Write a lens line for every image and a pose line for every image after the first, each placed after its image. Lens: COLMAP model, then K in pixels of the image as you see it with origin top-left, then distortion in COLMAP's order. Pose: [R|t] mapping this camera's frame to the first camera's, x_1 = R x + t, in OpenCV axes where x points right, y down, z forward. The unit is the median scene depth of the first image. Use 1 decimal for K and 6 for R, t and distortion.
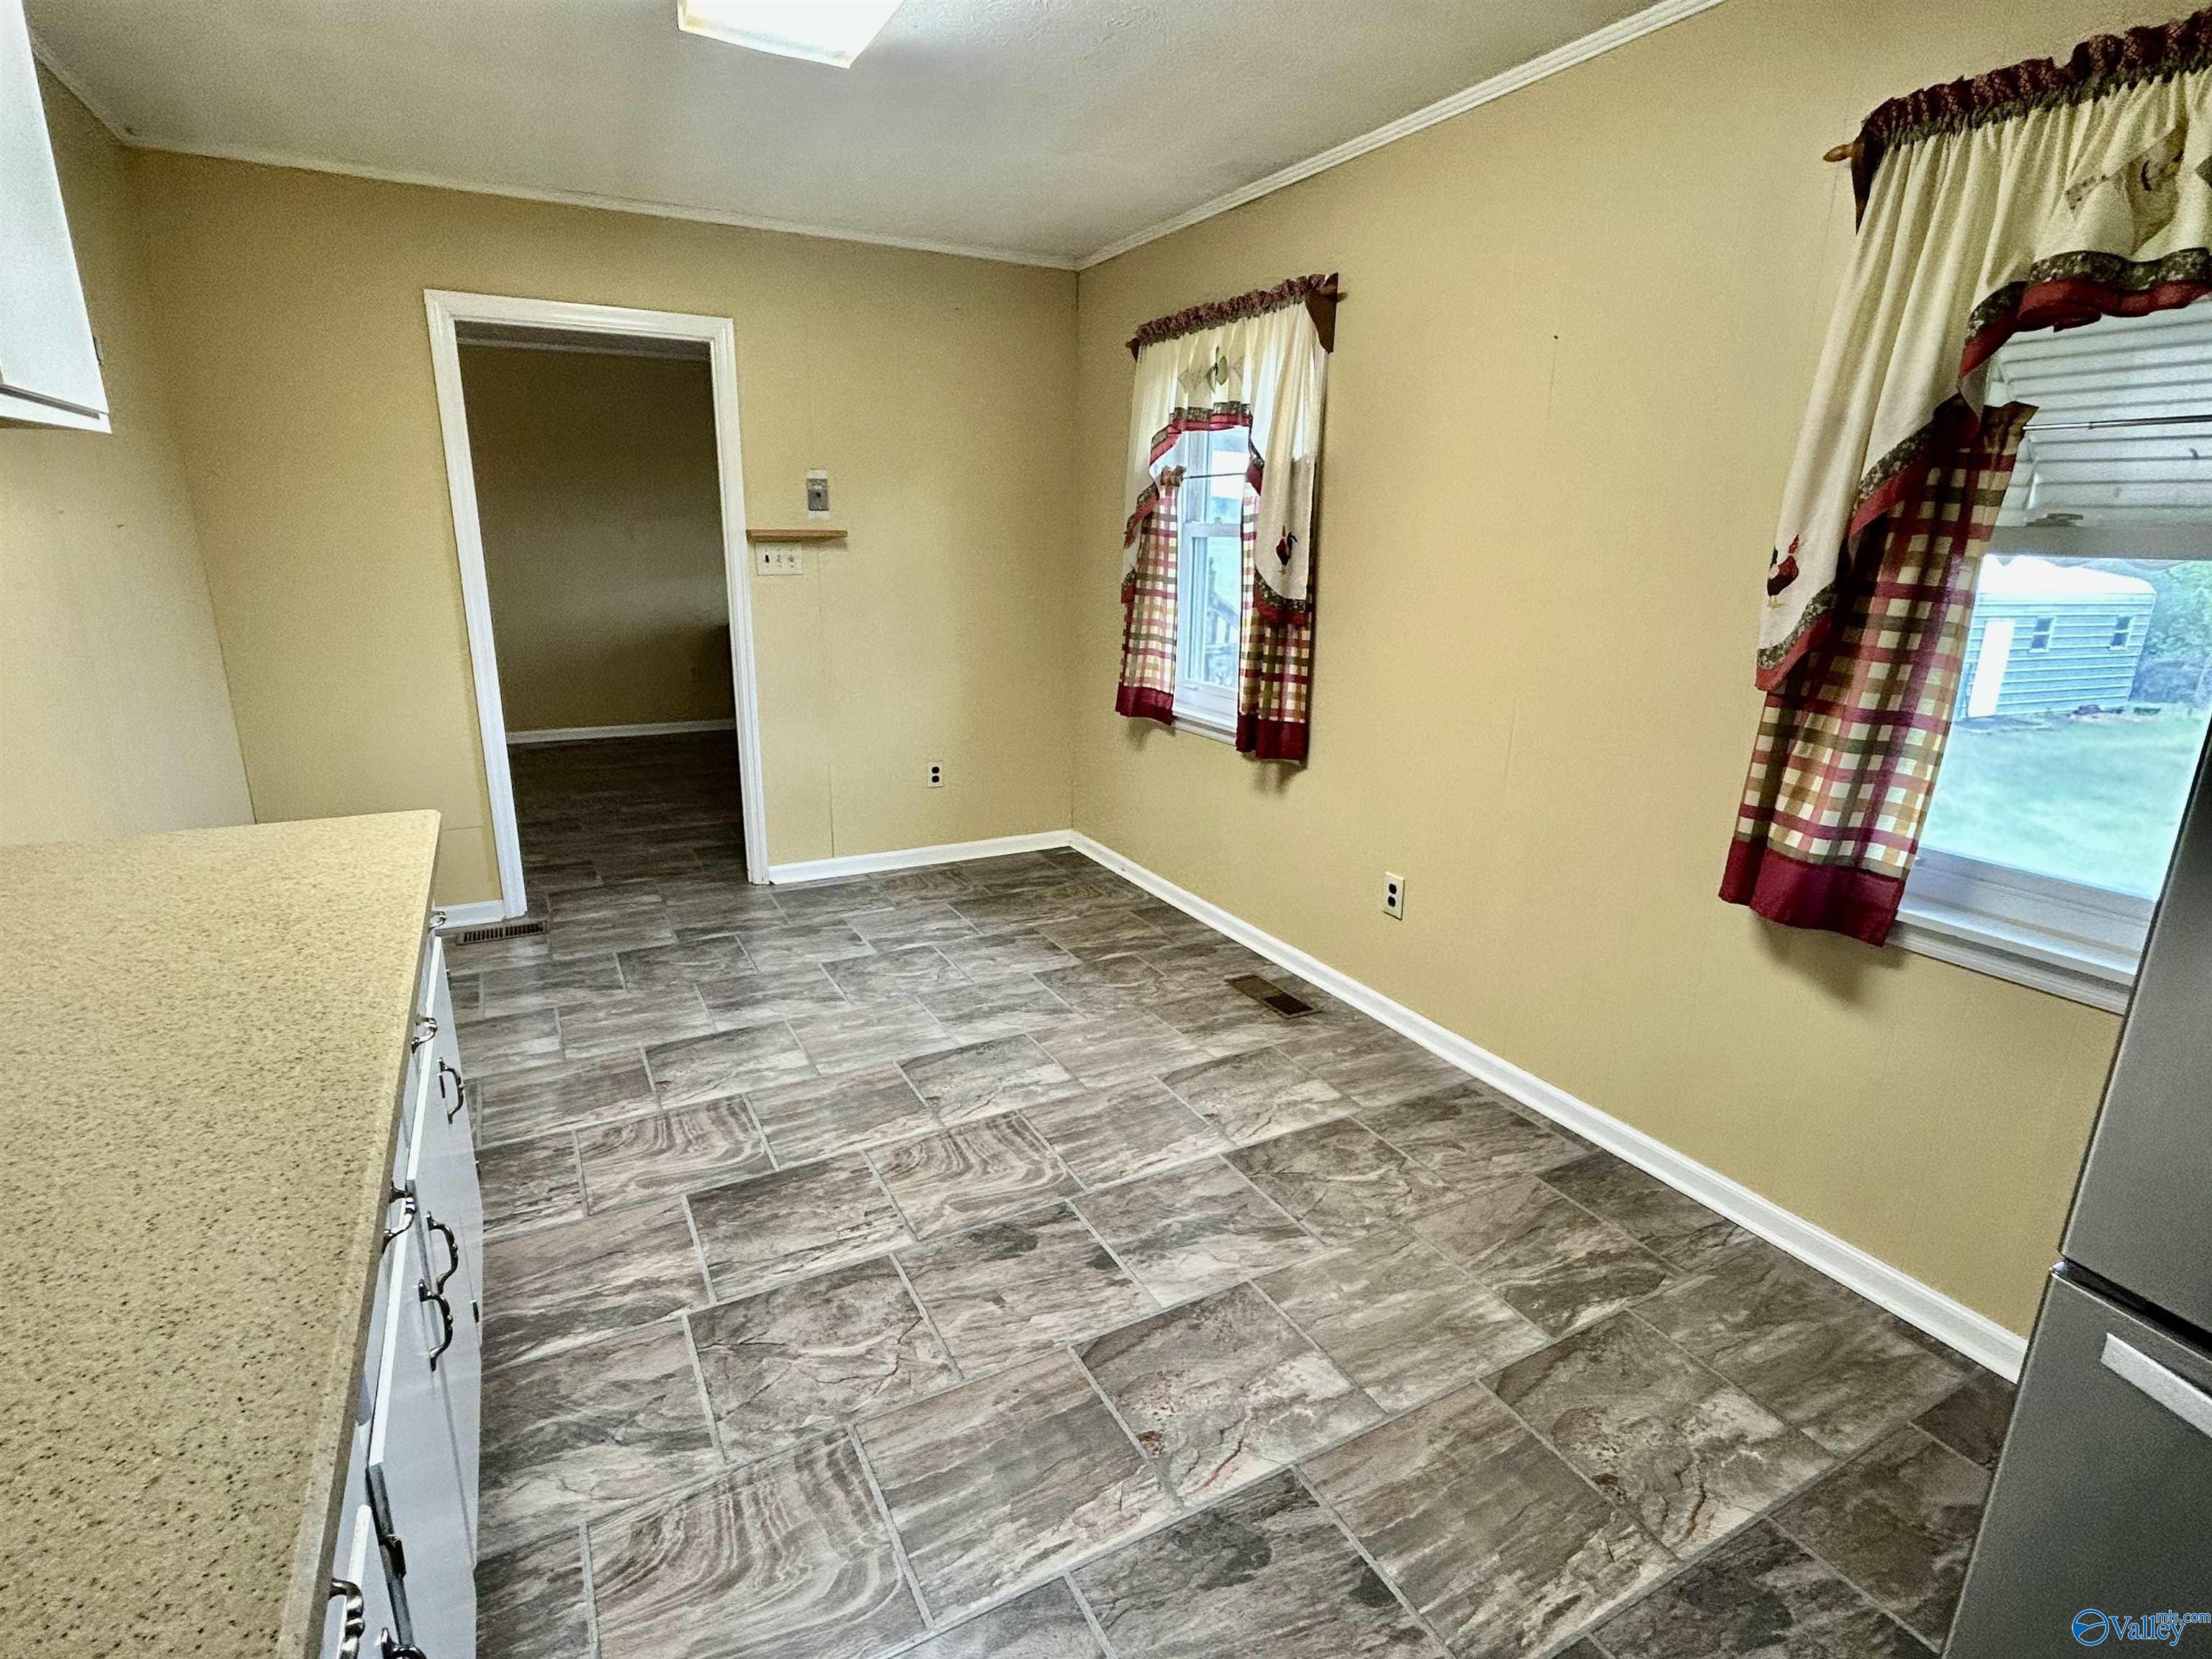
lens RADIAL K [[1083.2, 0, 1095.6], [0, 1083.2, 832.3], [0, 0, 1]] dist [-0.001336, -0.000031]
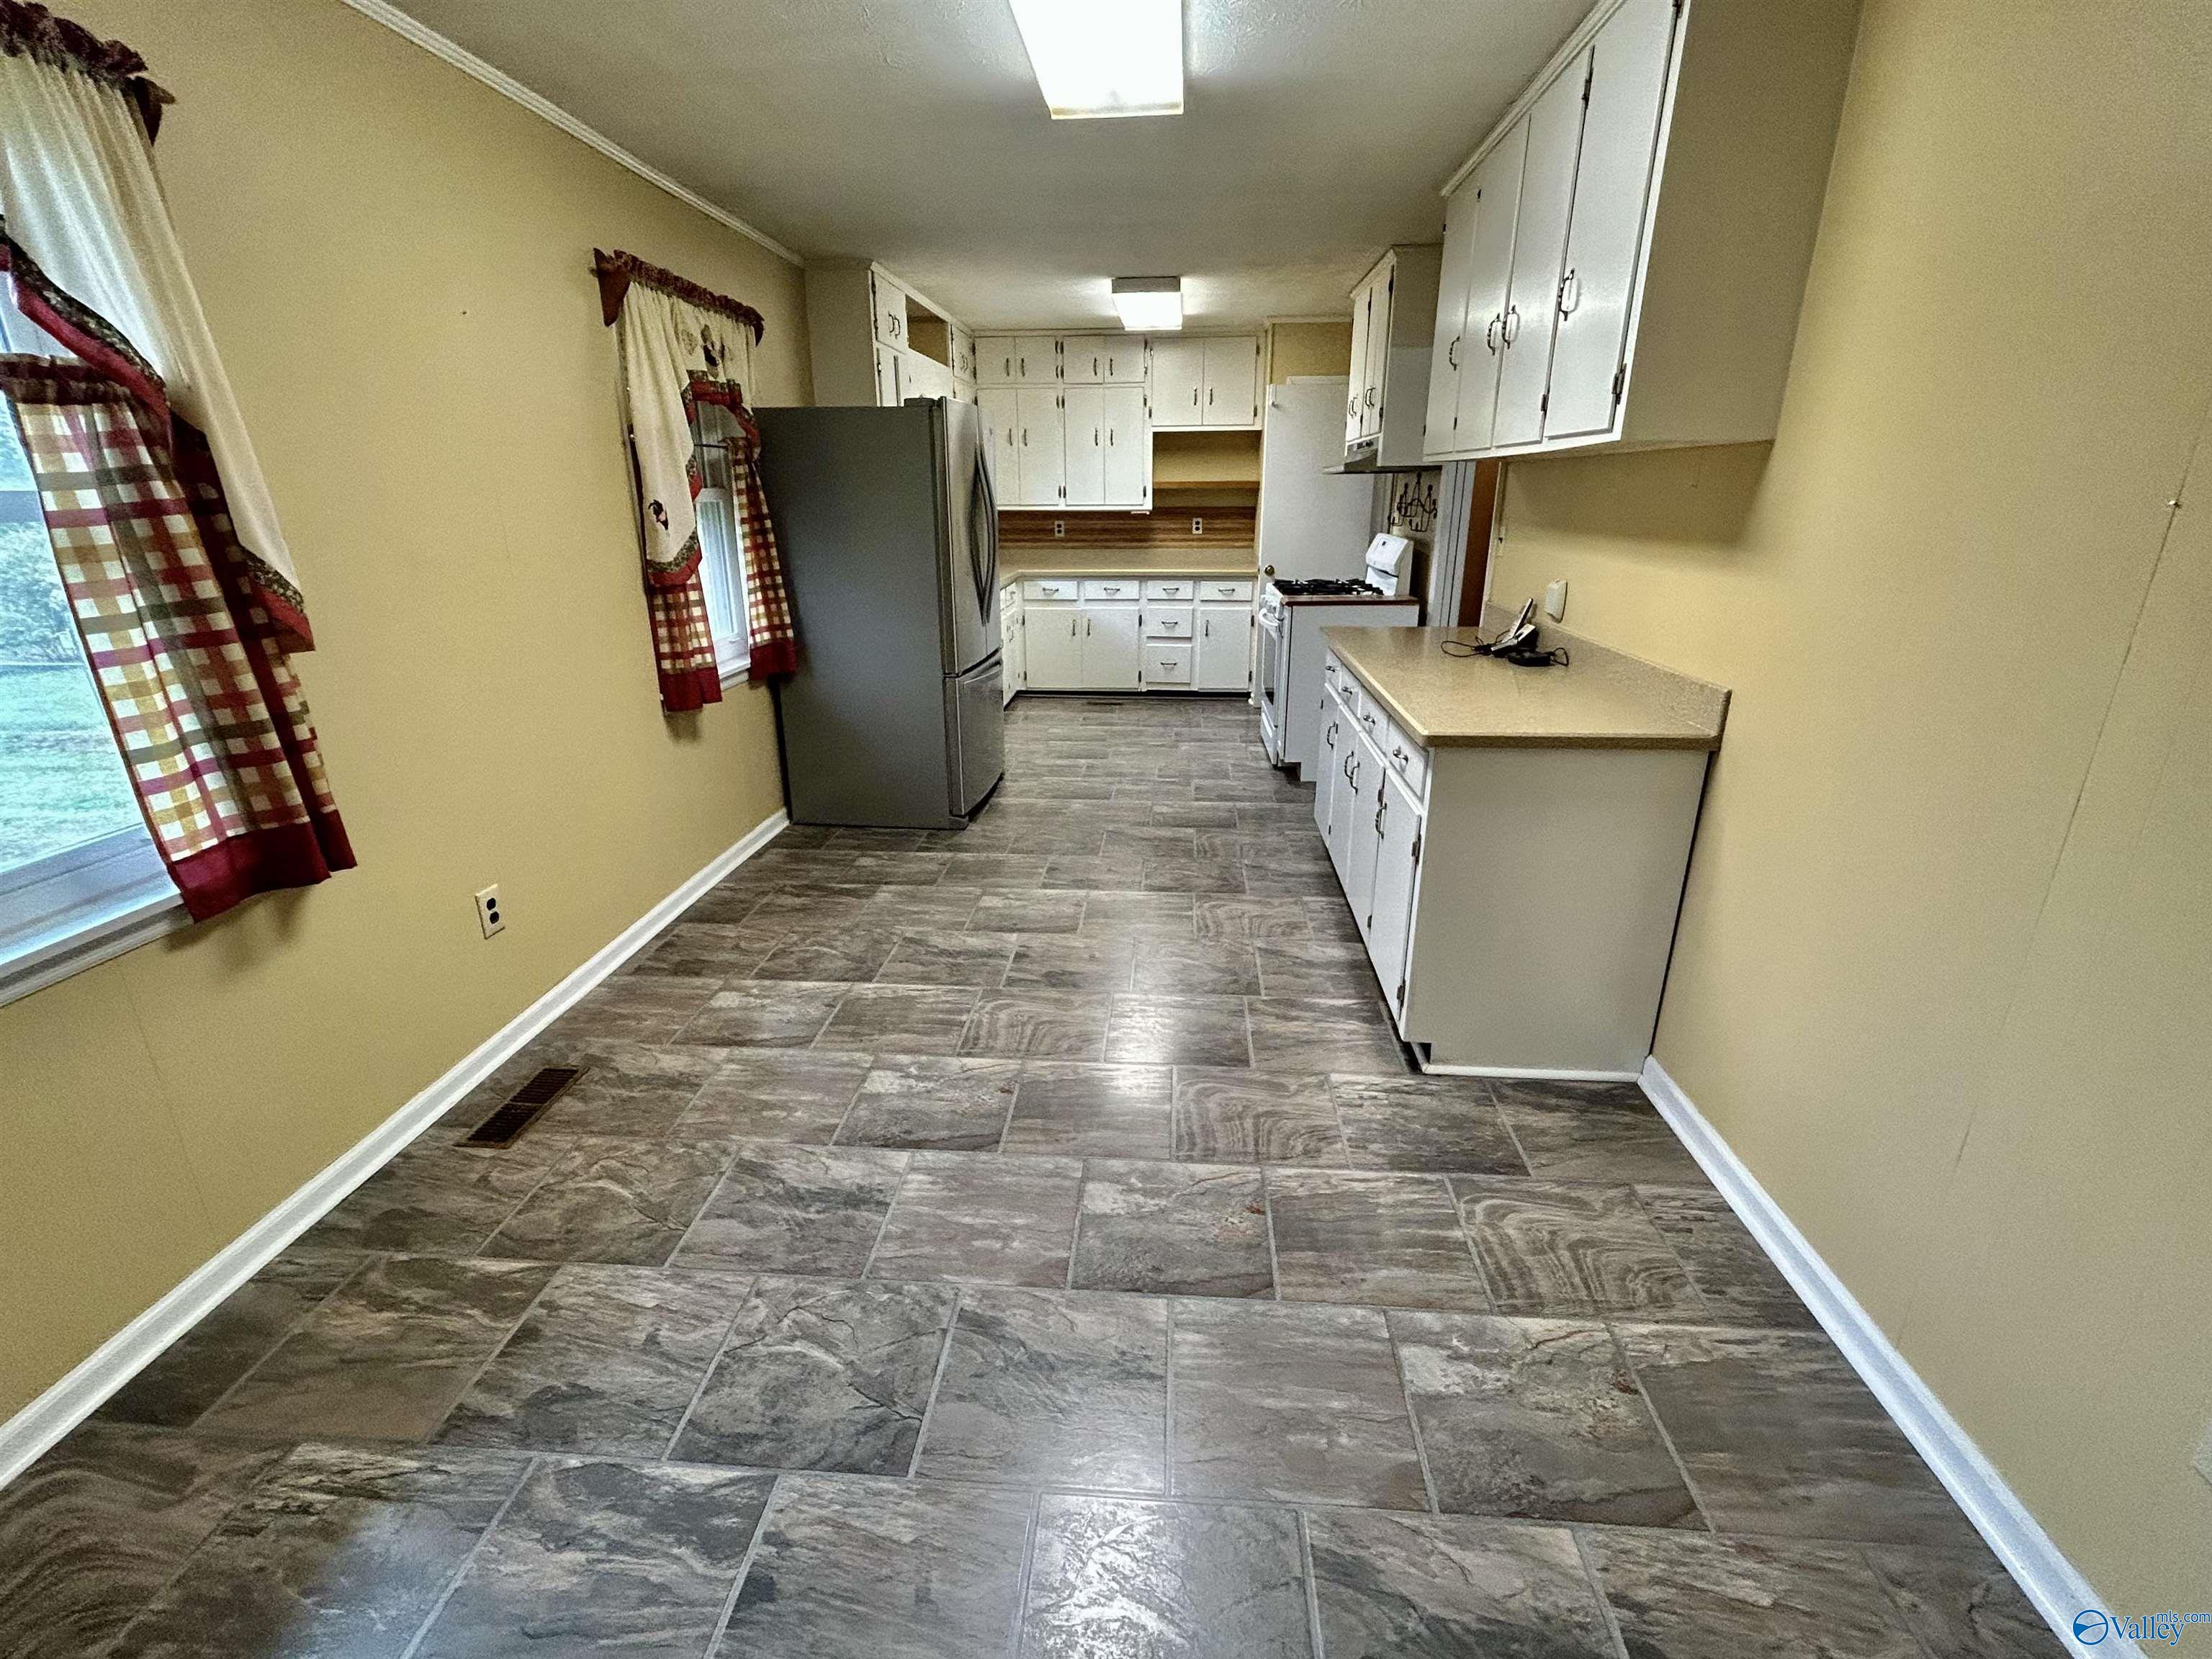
lens RADIAL K [[1009.4, 0, 1093.2], [0, 1009.4, 836.2], [0, 0, 1]] dist [-0.004451, 0.001692]
pose [[-0.838060, -0.190923, 0.511081, -0.639971], [0.137138, 0.832975, 0.536047, -0.427989], [-0.528061, 0.519328, -0.671900, 1.450902]]
